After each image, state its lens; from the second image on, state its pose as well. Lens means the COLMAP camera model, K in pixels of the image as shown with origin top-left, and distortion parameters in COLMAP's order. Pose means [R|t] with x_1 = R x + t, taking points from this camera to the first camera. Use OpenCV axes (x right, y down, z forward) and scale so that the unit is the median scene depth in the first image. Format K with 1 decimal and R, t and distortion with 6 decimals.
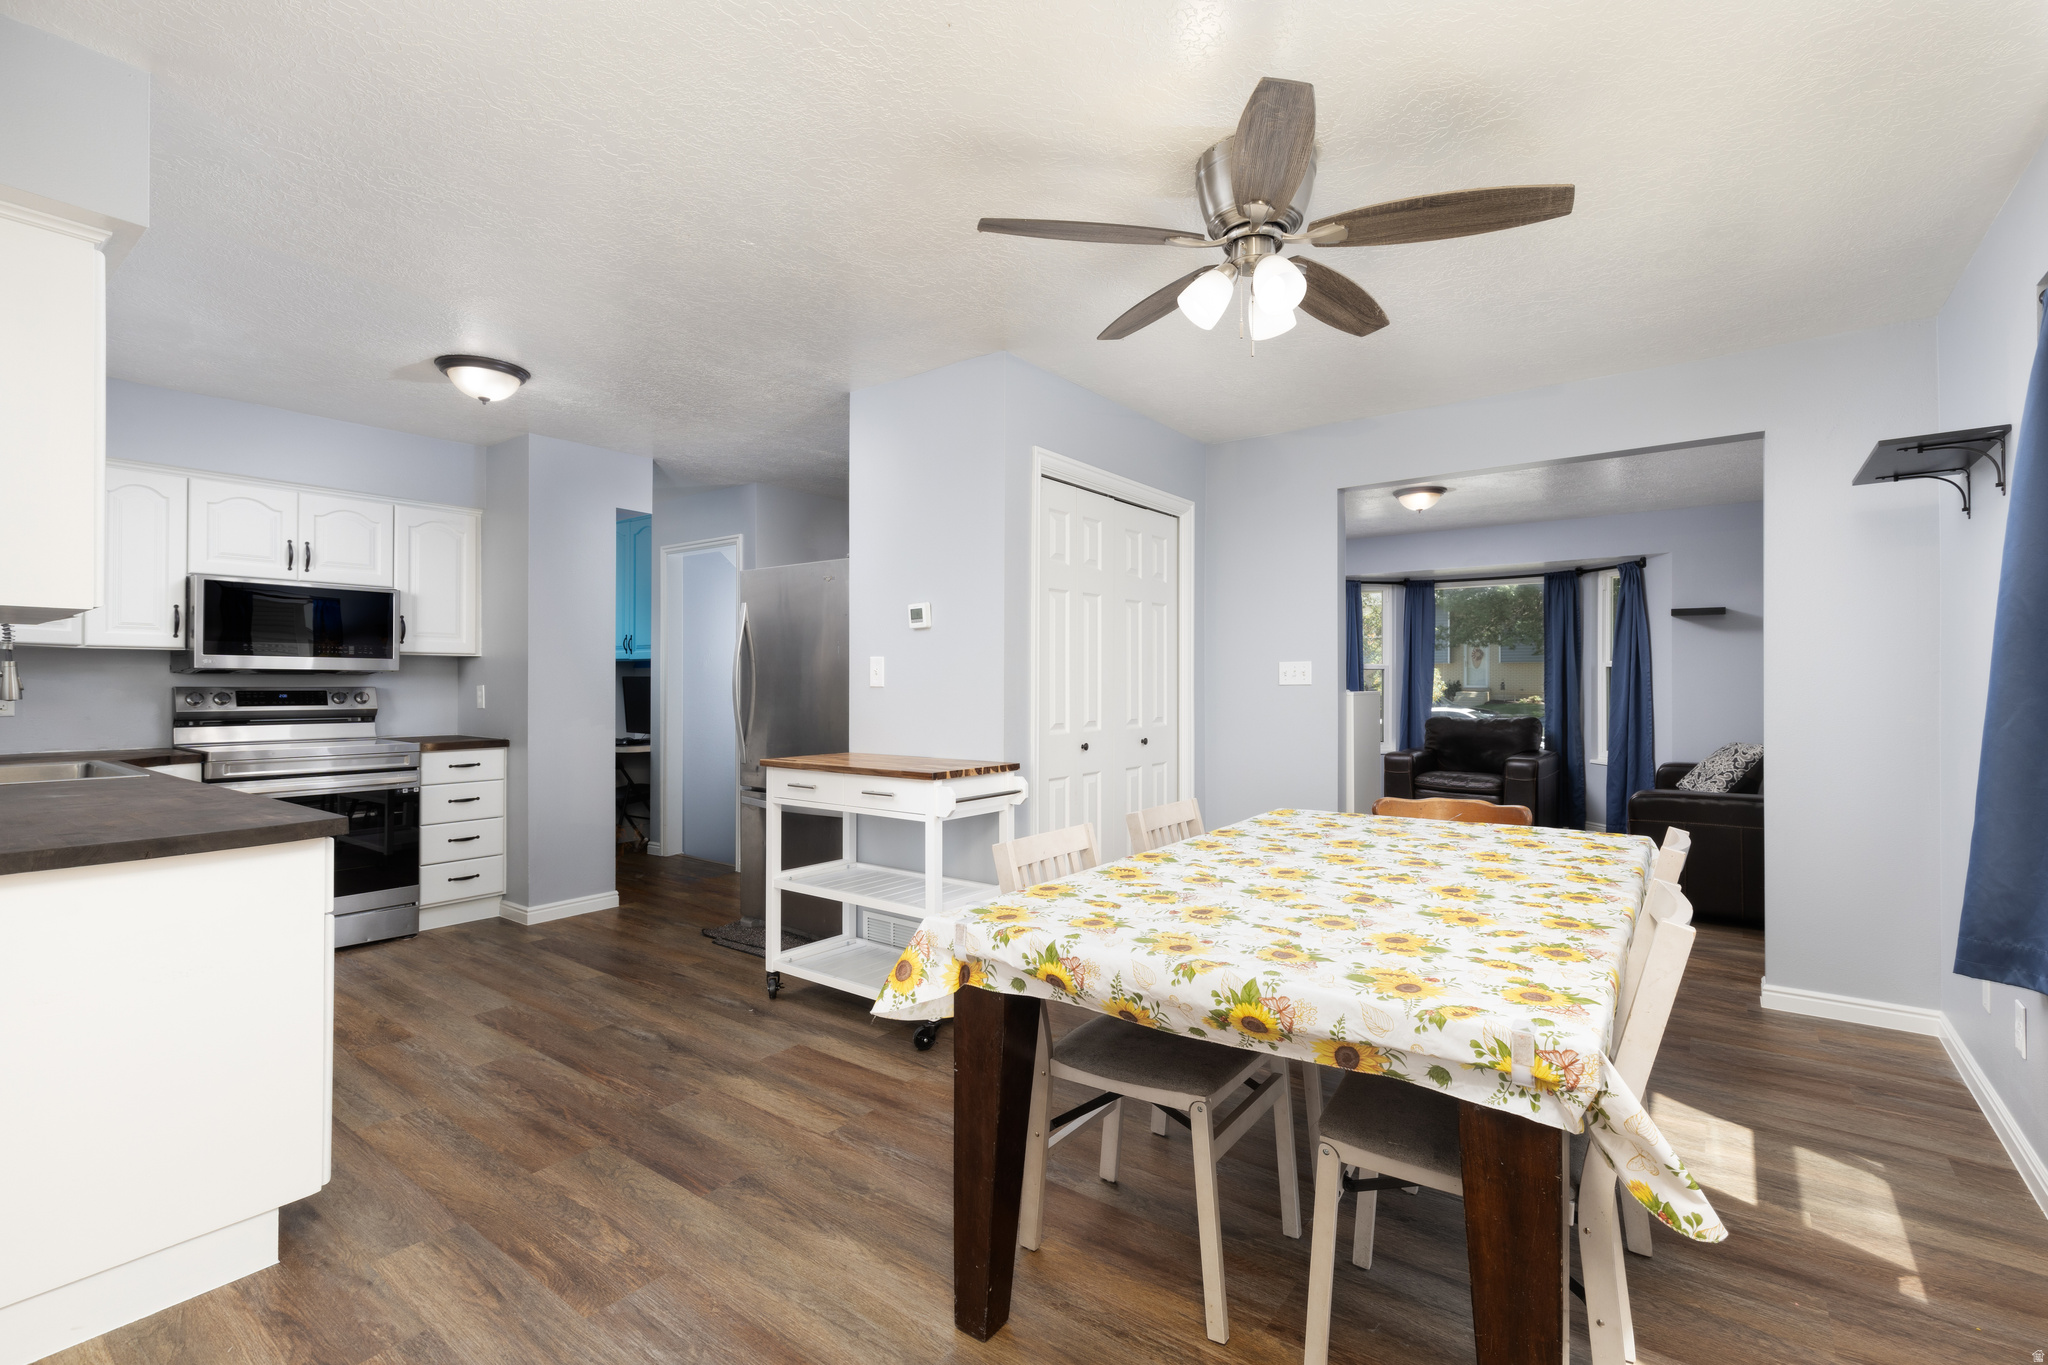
lens RADIAL K [[922.3, 0, 1044.2], [0, 922.3, 678.9], [0, 0, 1]] dist [0.012321, -0.003329]
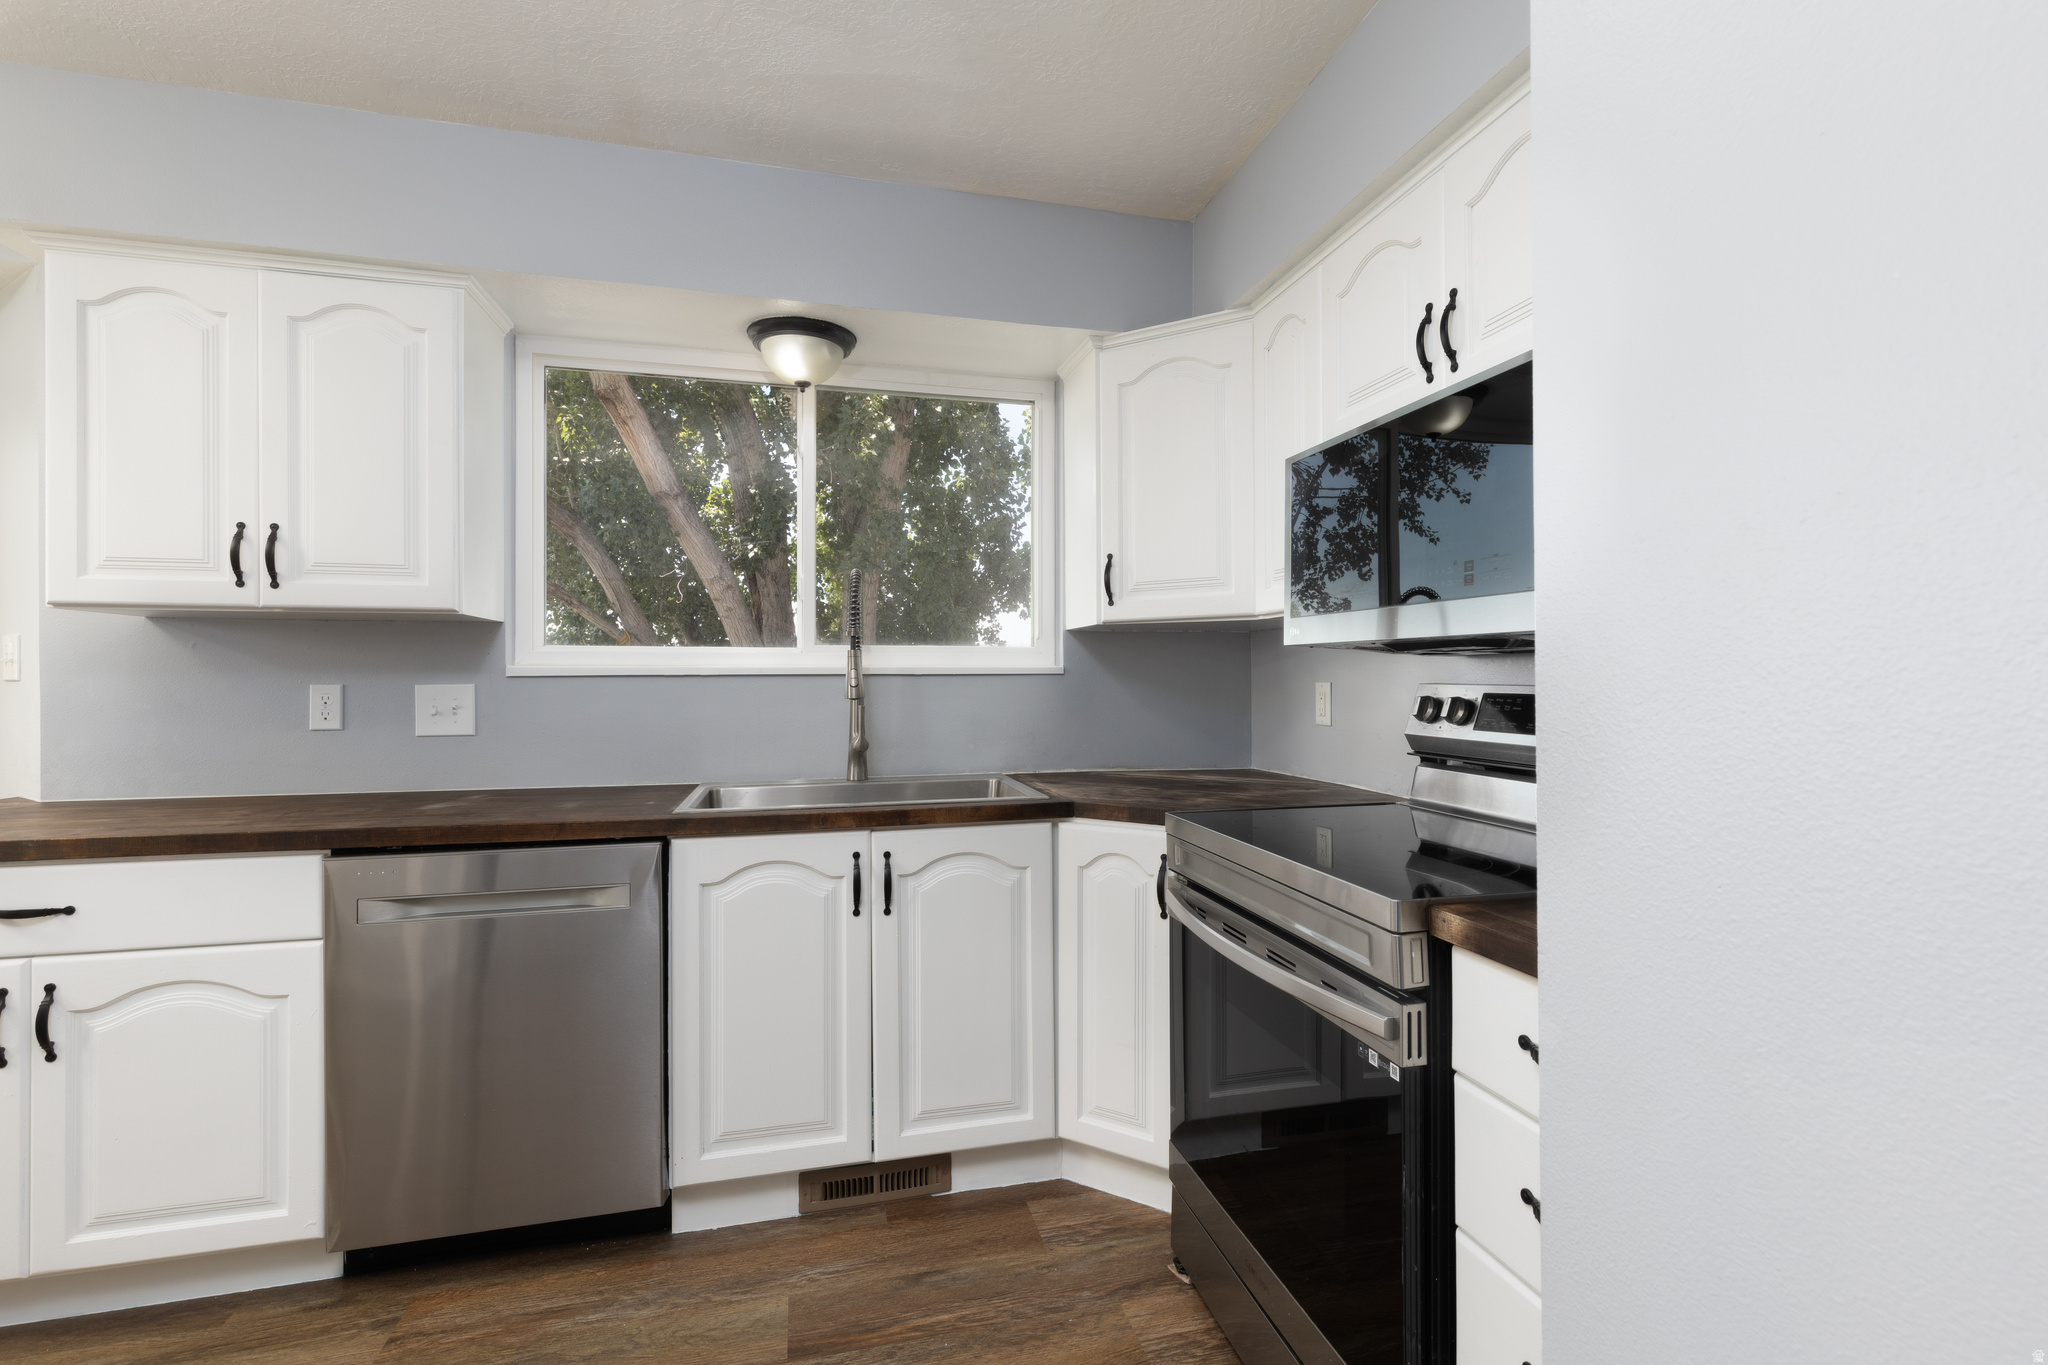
lens RADIAL K [[922.3, 0, 1027.3], [0, 922.3, 681.4], [0, 0, 1]] dist [0.012321, -0.003329]
pose [[-0.631978, 0.002102, -0.774984, -0.402425], [0.004749, 0.999988, -0.001161, 0.005921], [0.774972, -0.004414, -0.631980, 1.089957]]
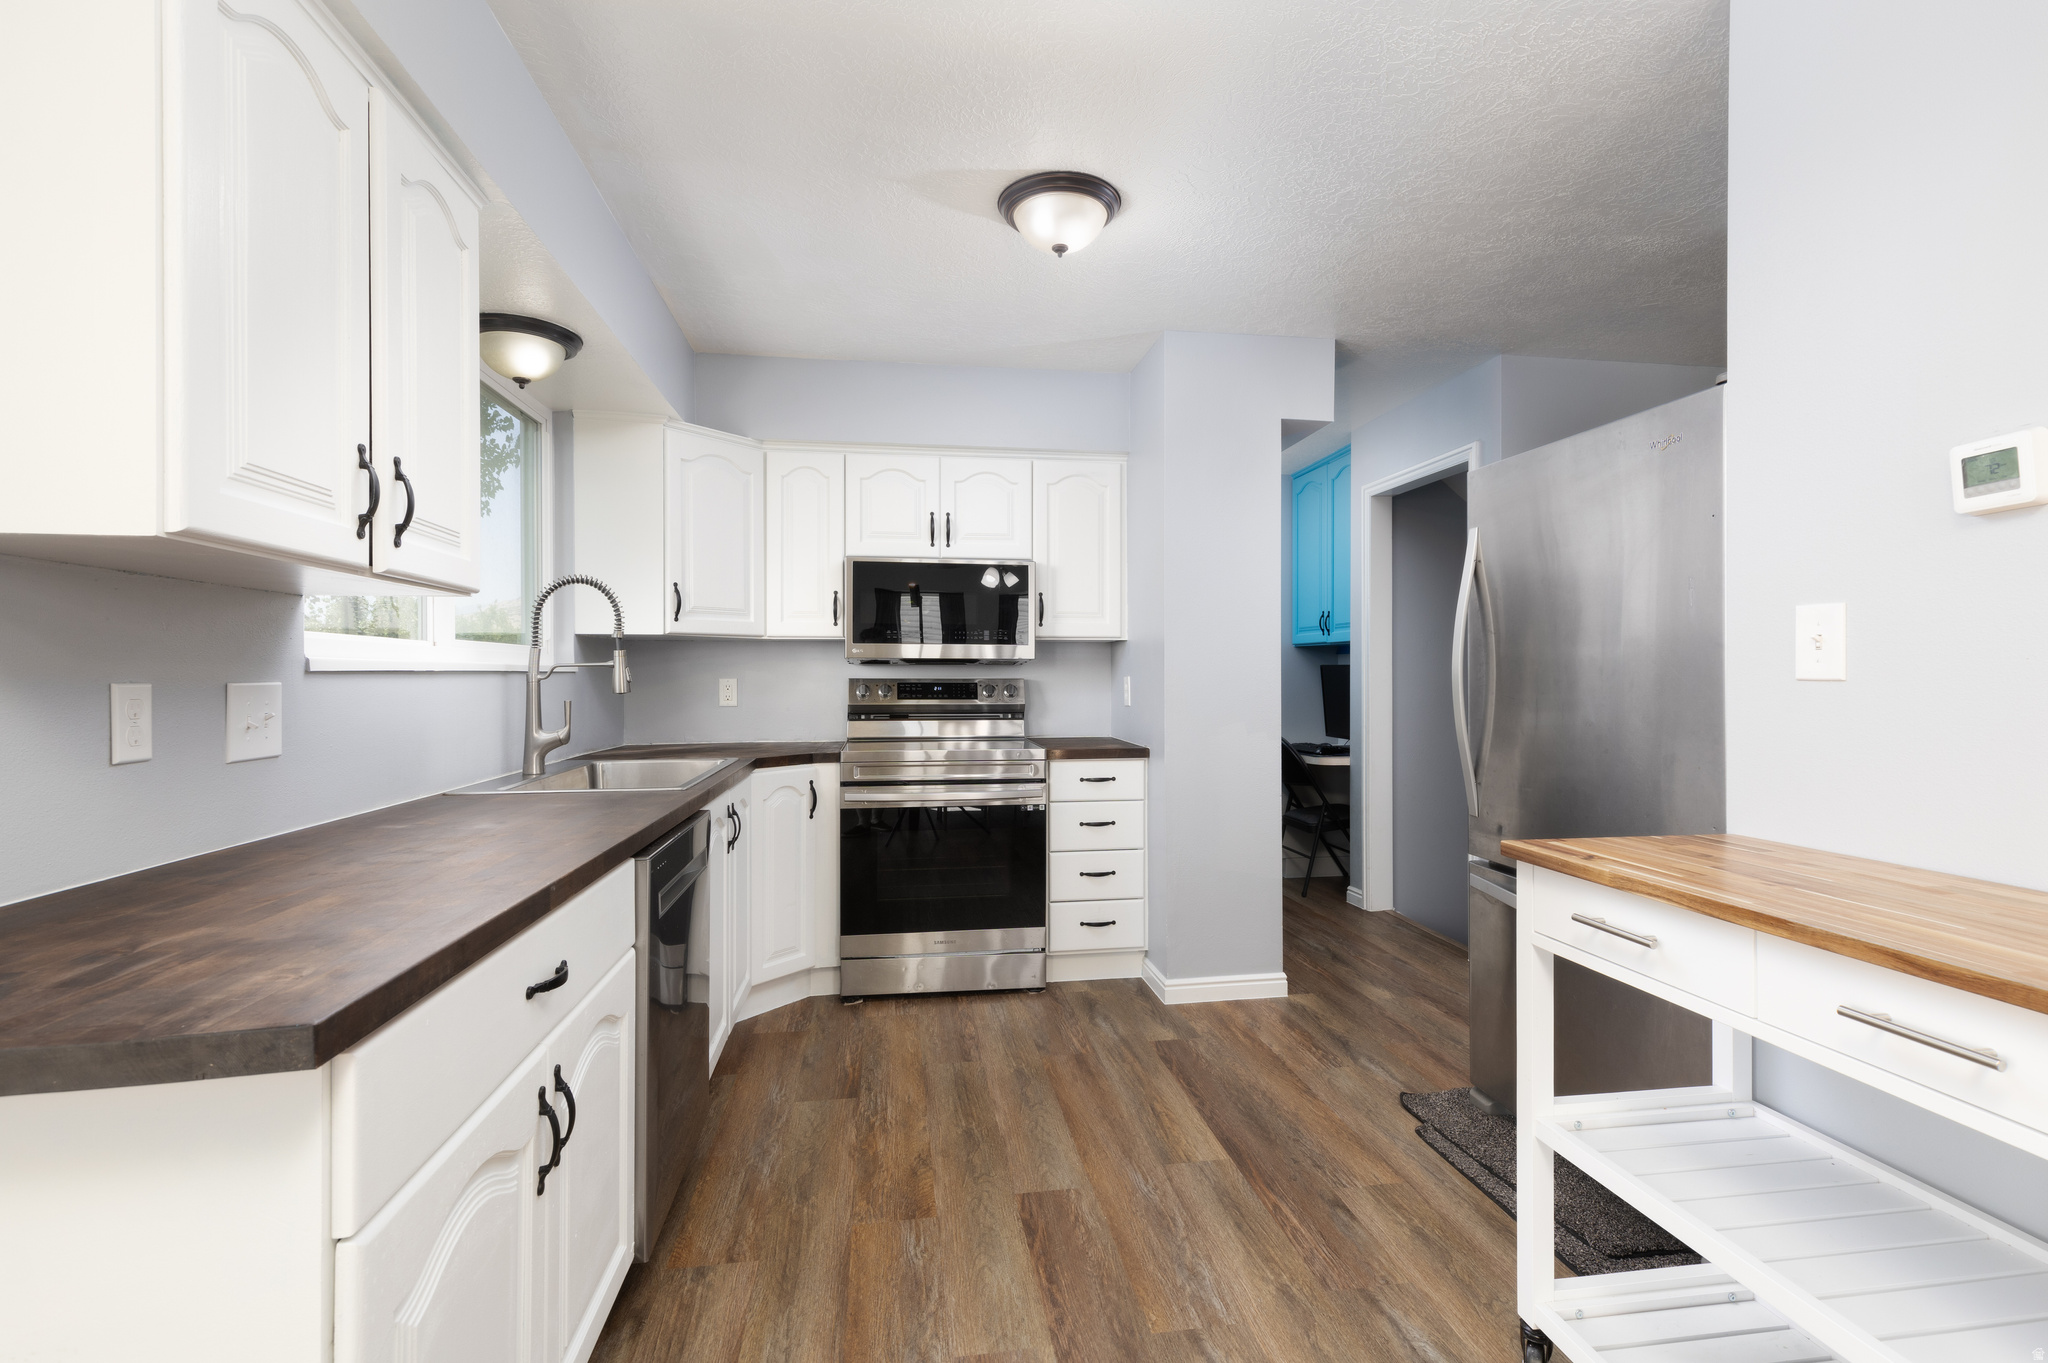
lens RADIAL K [[922.3, 0, 1031.5], [0, 922.3, 682.7], [0, 0, 1]] dist [0.012321, -0.003329]
pose [[0.712805, 0.003252, -0.701355, -0.125848], [0.006495, 0.999916, 0.011237, 0.002843], [0.701332, -0.012565, 0.712724, 0.422910]]
